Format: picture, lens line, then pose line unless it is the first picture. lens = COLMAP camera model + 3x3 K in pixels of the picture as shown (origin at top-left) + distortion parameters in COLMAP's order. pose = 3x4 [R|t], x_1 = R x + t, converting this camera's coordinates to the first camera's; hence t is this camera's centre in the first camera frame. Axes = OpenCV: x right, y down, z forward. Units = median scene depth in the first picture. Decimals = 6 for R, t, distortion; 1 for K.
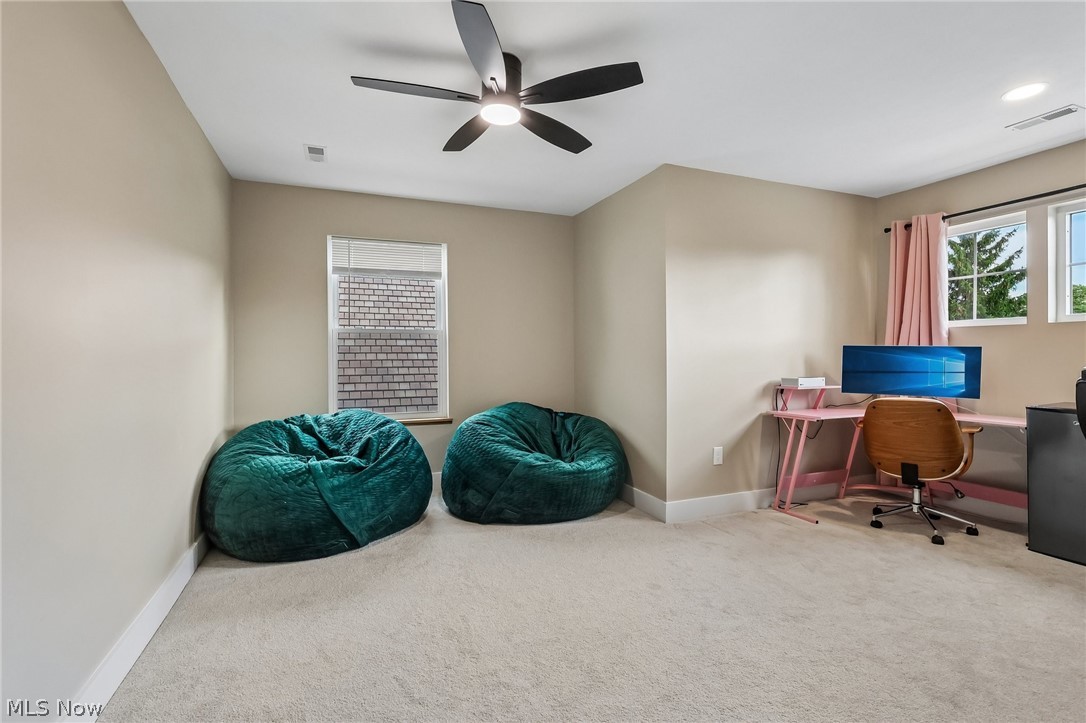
lens RADIAL K [[504.0, 0, 543.0], [0, 504.0, 361.5], [0, 0, 1]] dist [-0.000580, 0.000042]
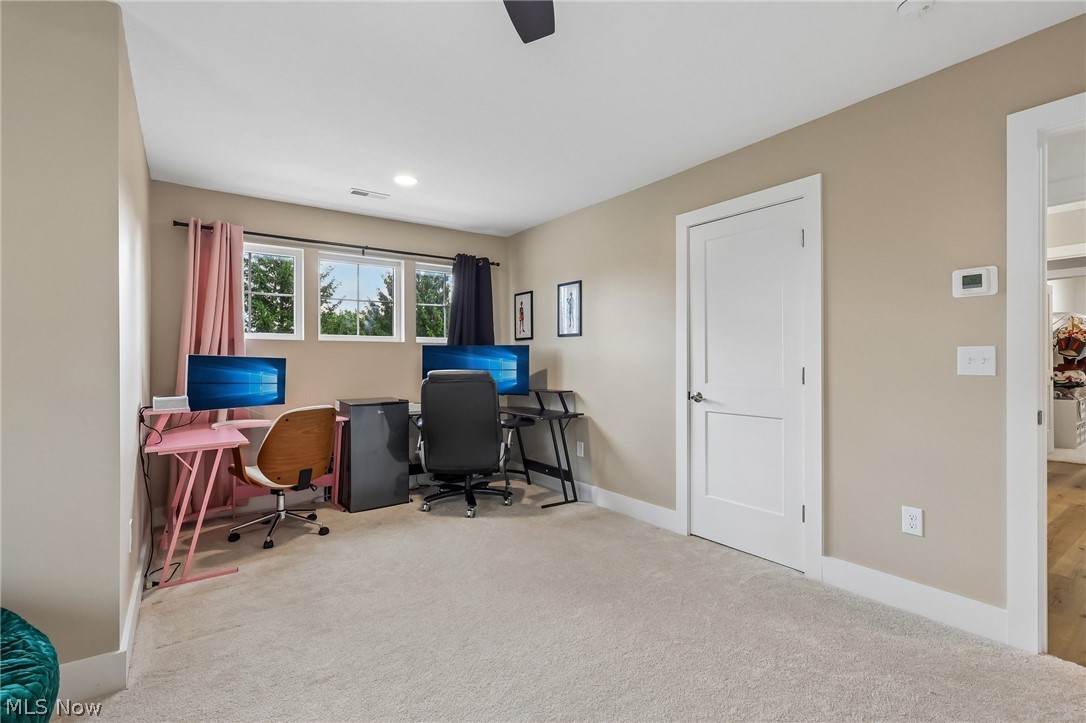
lens RADIAL K [[504.0, 0, 543.0], [0, 504.0, 361.5], [0, 0, 1]] dist [-0.000580, 0.000042]
pose [[-0.227228, -0.000798, 0.973841, -0.373414], [0.016189, 0.999858, 0.004597, -0.017309], [-0.973707, 0.016810, -0.227182, 0.693296]]
